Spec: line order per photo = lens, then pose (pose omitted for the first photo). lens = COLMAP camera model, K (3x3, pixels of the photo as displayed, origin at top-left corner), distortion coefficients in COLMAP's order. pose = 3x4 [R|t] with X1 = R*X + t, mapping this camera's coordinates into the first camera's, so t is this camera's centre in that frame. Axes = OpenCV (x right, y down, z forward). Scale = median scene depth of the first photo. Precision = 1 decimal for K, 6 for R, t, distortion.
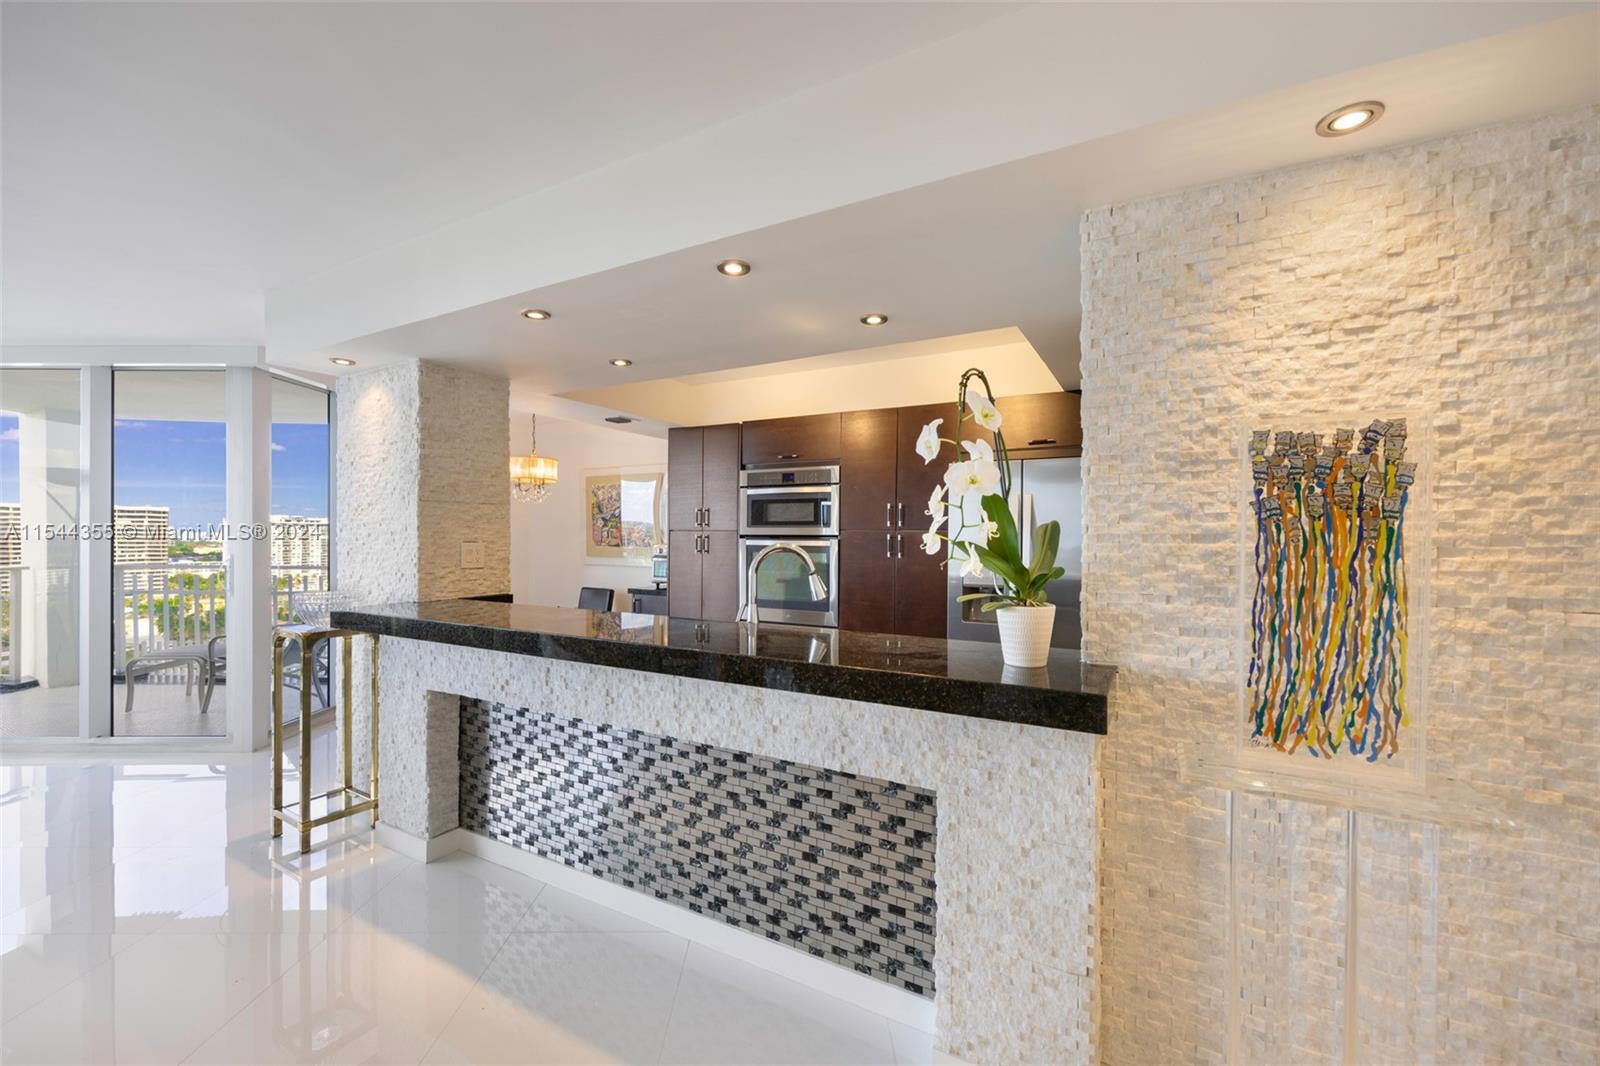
lens RADIAL K [[641.4, 0, 799.2], [0, 641.4, 534.4], [0, 0, 1]] dist [-0.003205, 0.001054]
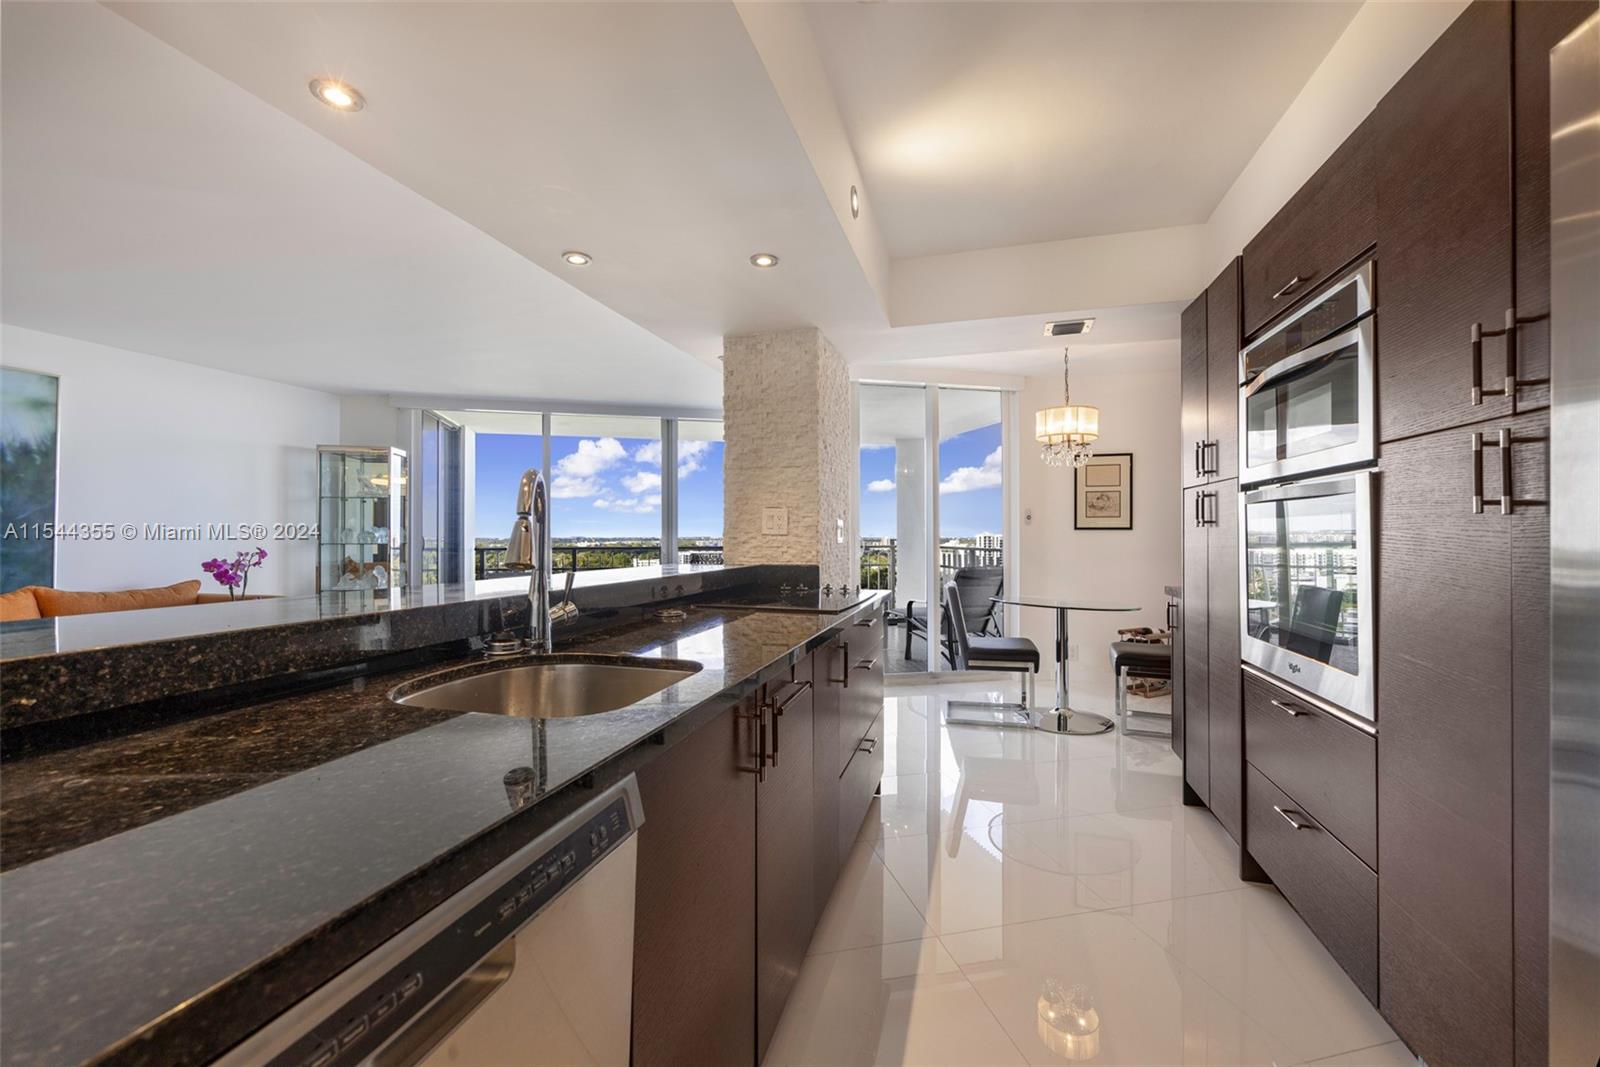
lens RADIAL K [[641.4, 0, 801.8], [0, 641.4, 531.0], [0, 0, 1]] dist [-0.003205, 0.001054]
pose [[0.240517, -0.011972, -0.970571, 0.948000], [0.006711, 0.999921, -0.010671, 0.124670], [0.970622, -0.003947, 0.240579, 1.739845]]
